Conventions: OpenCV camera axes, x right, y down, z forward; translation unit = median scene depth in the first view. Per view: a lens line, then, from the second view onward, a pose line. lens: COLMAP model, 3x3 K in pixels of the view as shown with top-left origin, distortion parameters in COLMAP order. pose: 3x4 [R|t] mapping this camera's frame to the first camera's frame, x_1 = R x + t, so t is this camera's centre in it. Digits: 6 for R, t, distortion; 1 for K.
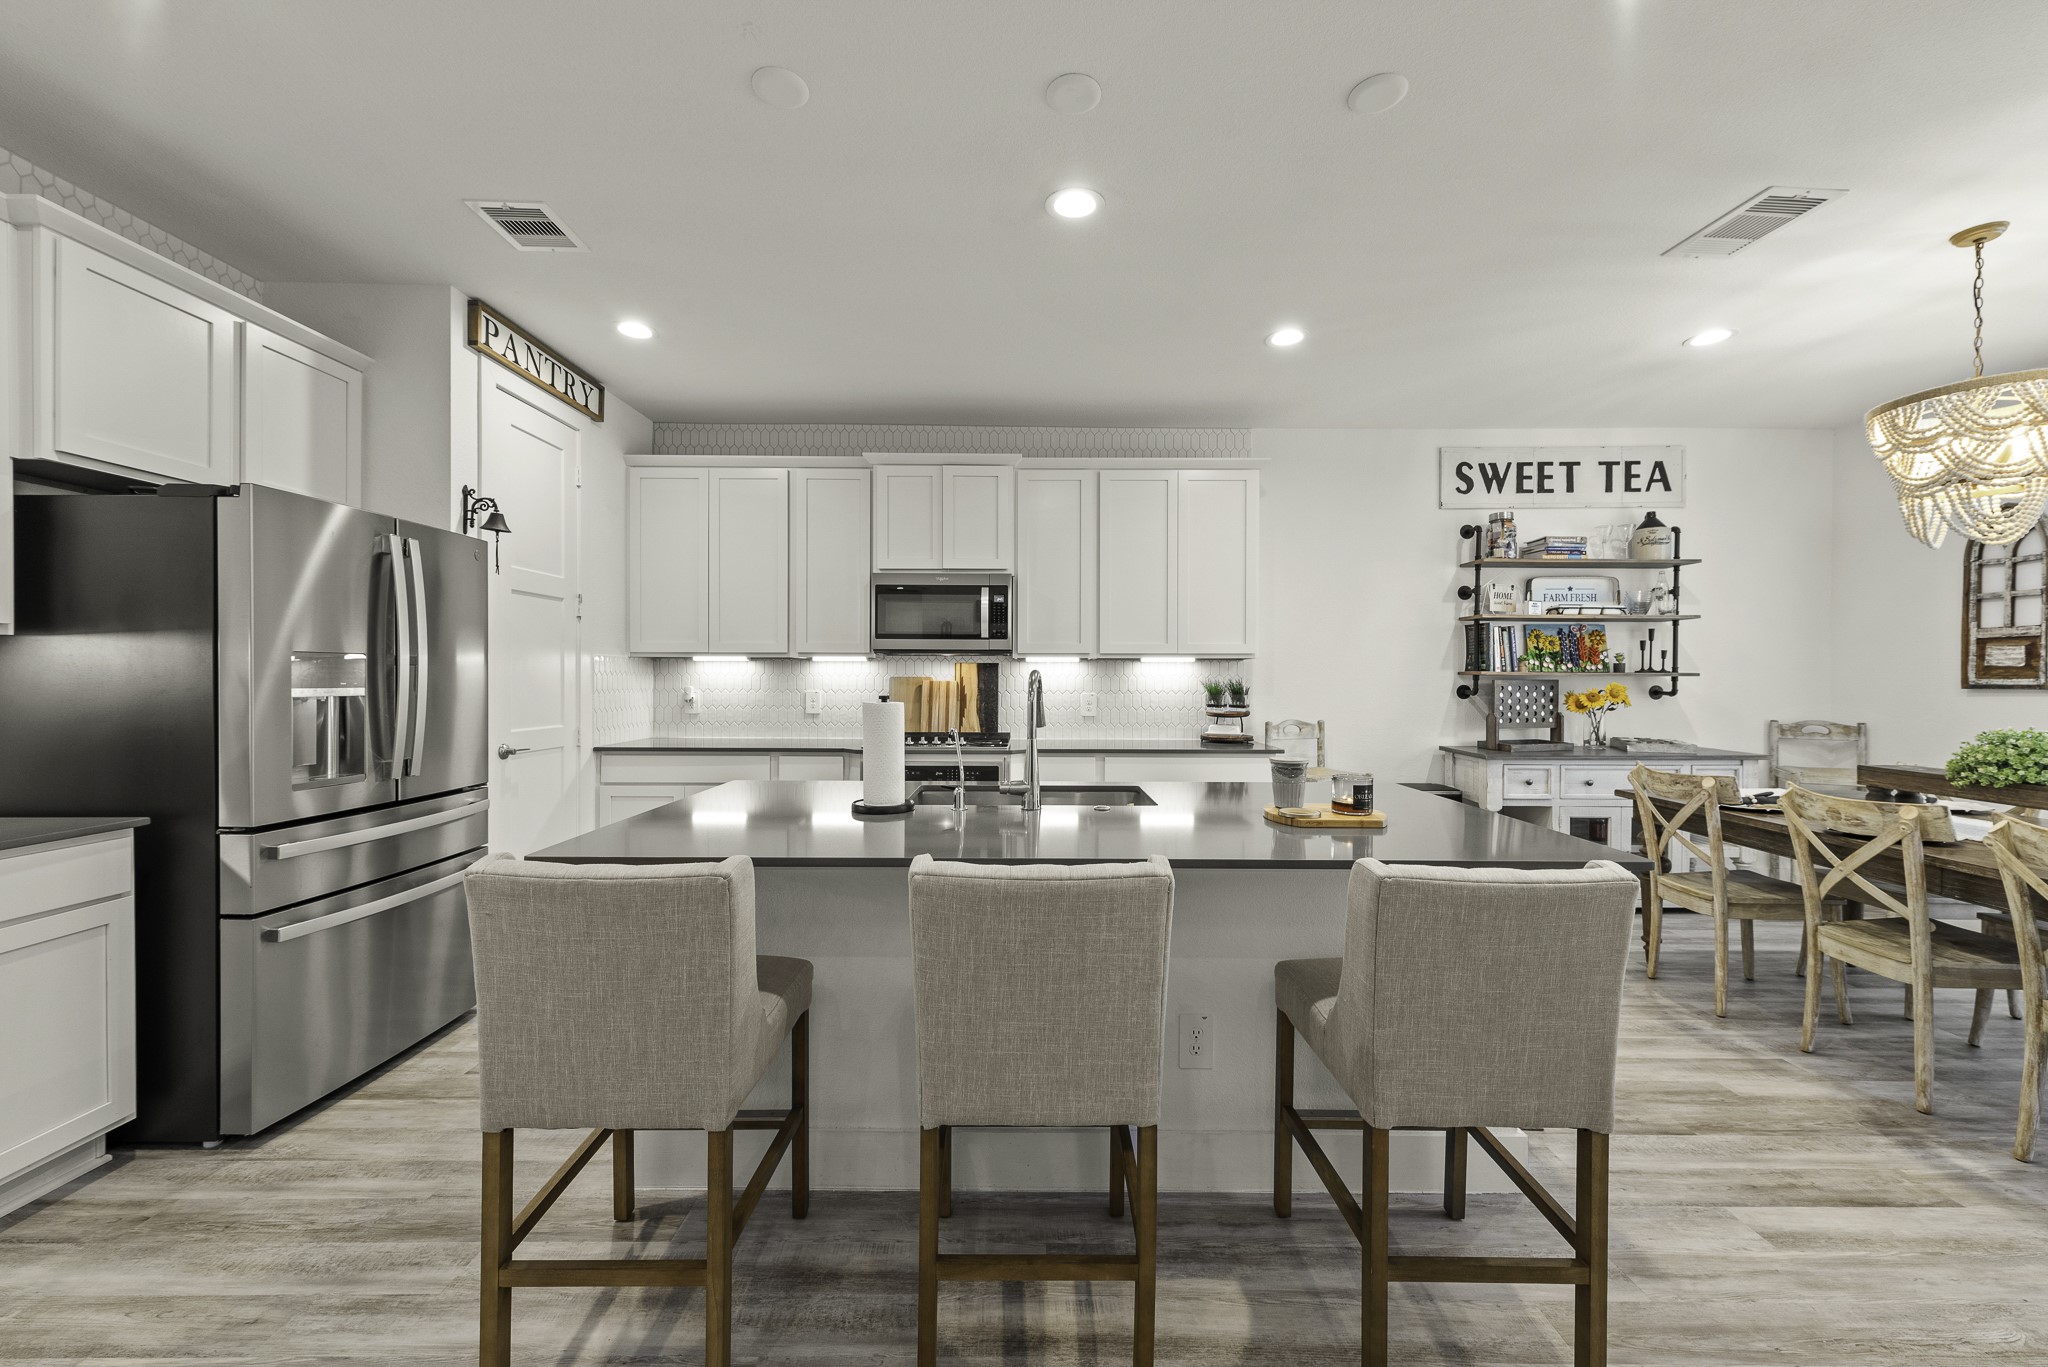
lens RADIAL K [[795.9, 0, 1027.7], [0, 795.9, 684.3], [0, 0, 1]] dist [0.010268, -0.003008]
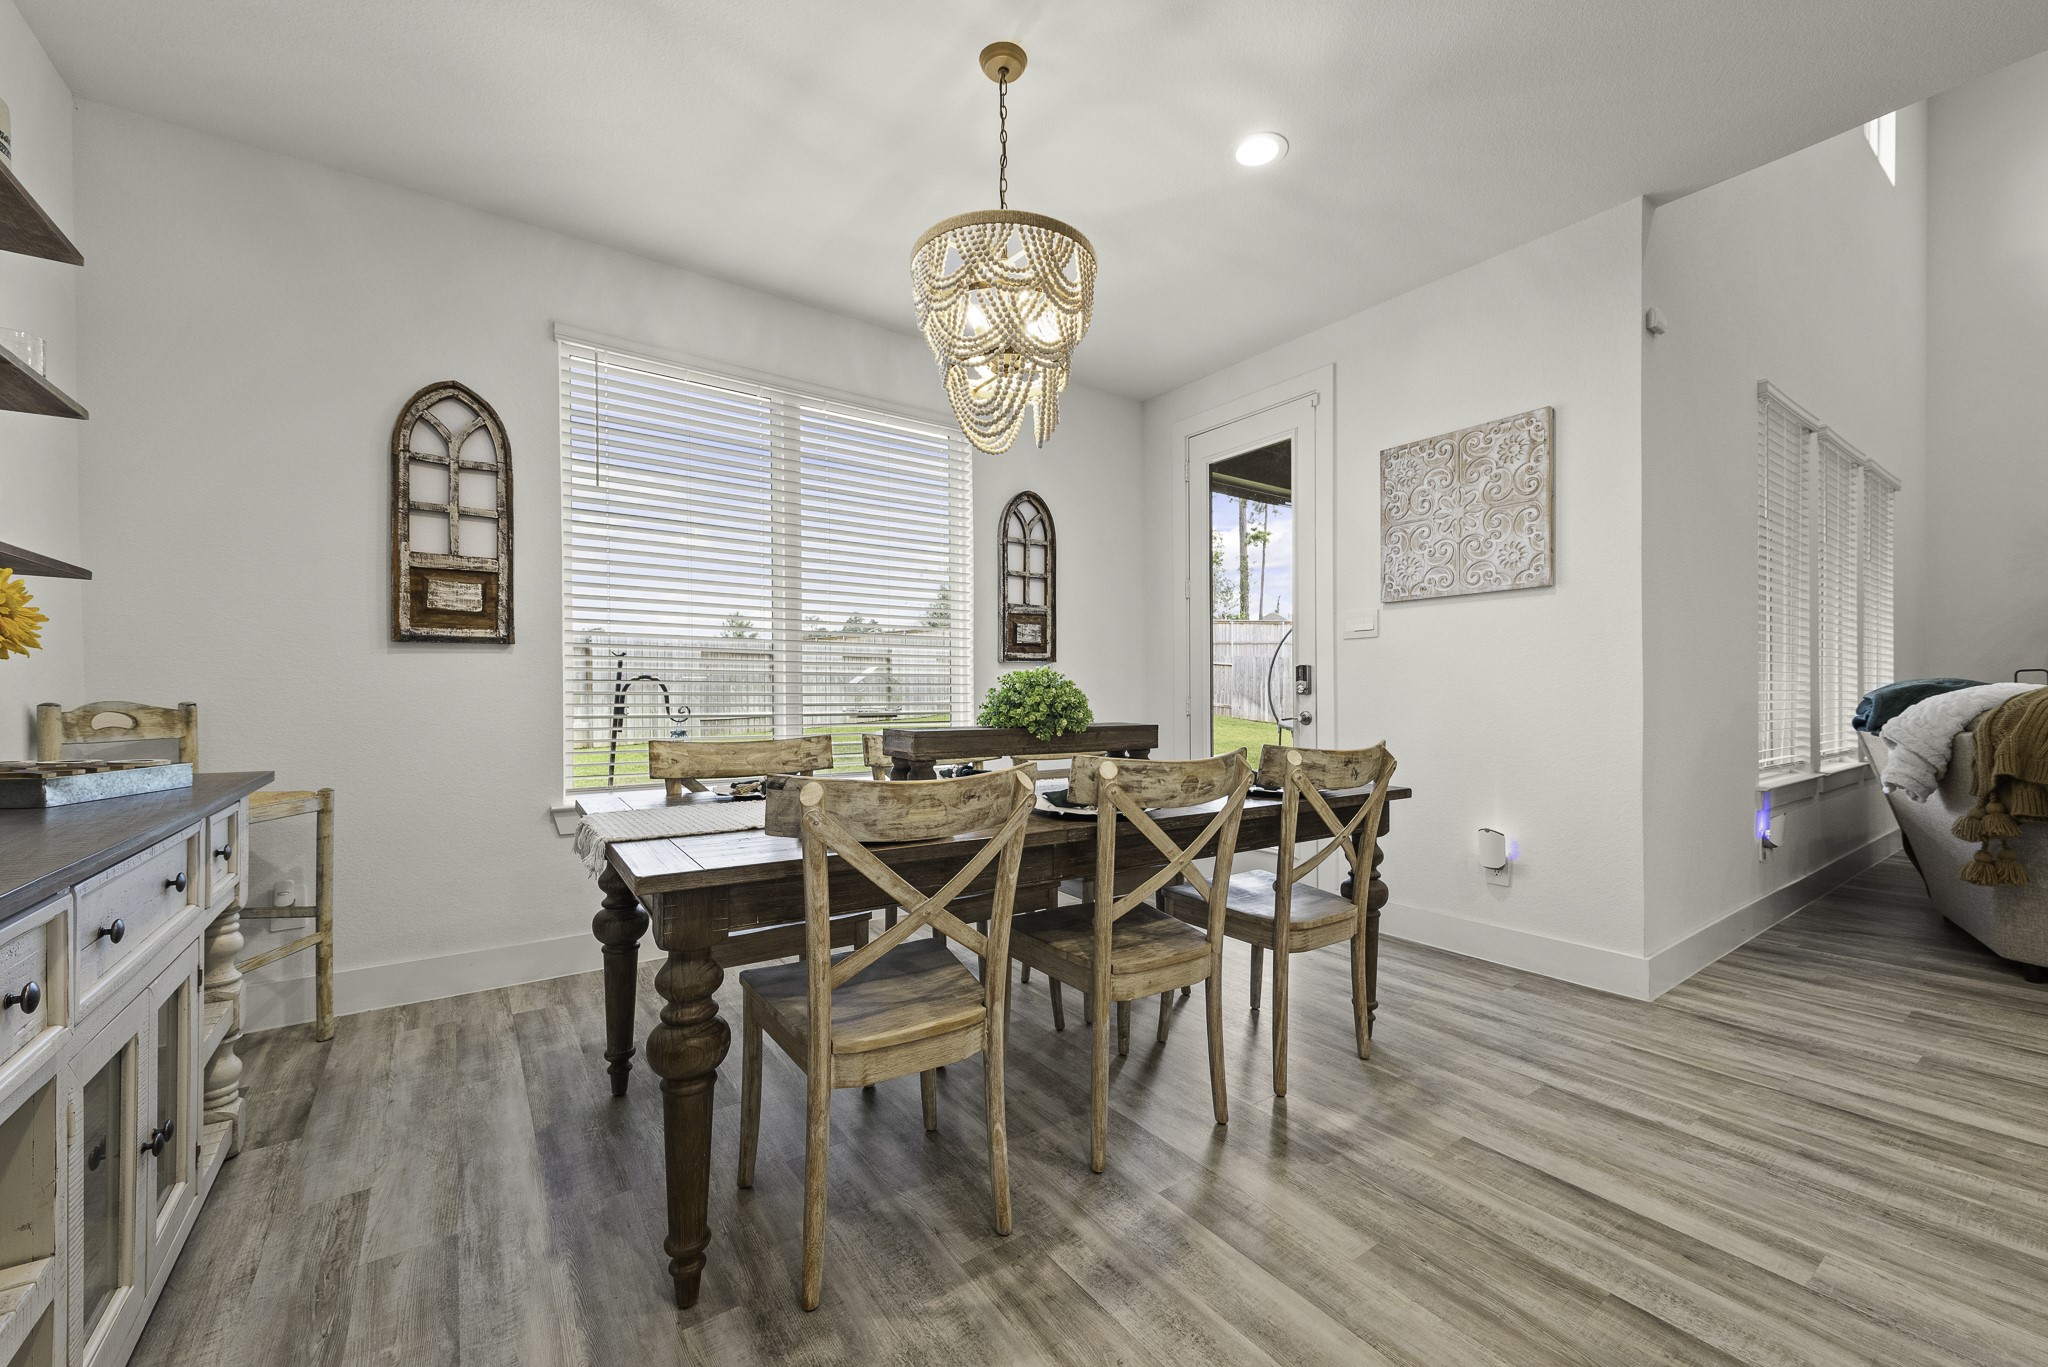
lens RADIAL K [[802.3, 0, 1026.5], [0, 802.3, 692.4], [0, 0, 1]] dist [0.013661, -0.003188]
pose [[-0.579164, -0.003332, 0.815204, 0.295175], [0.008135, 0.999918, 0.009867, 0.041372], [-0.815171, 0.012346, -0.579089, 0.875229]]
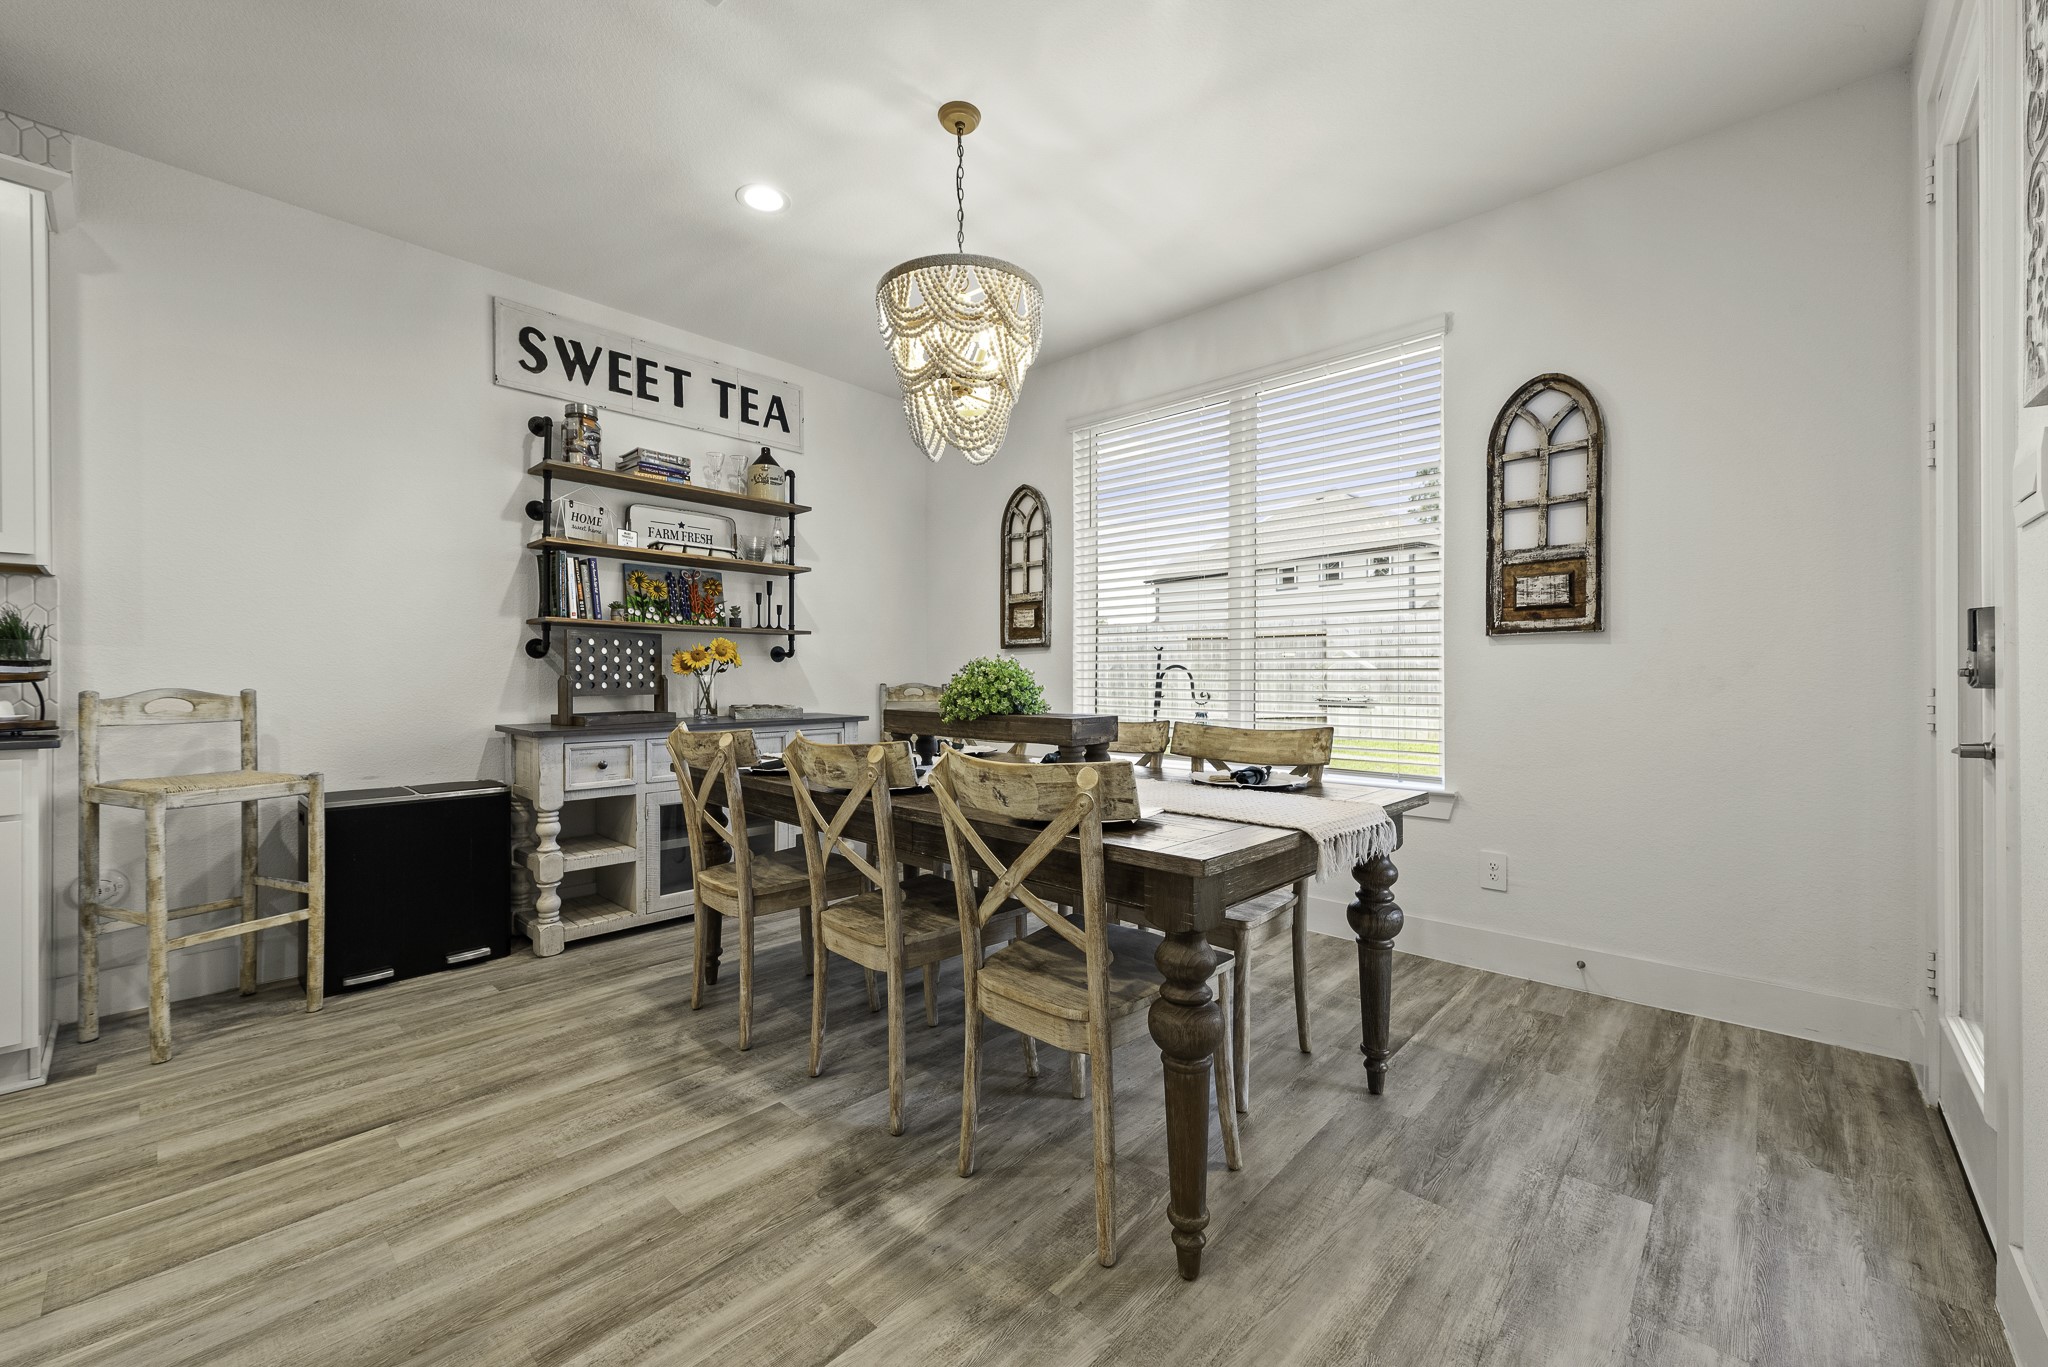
lens RADIAL K [[808.4, 0, 1027.7], [0, 808.4, 681.0], [0, 0, 1]] dist [0.012929, -0.002790]
pose [[0.678212, -0.004950, 0.734850, 0.330370], [0.010878, 0.999935, -0.003304, 0.049543], [-0.734786, 0.010235, 0.678222, 0.191995]]
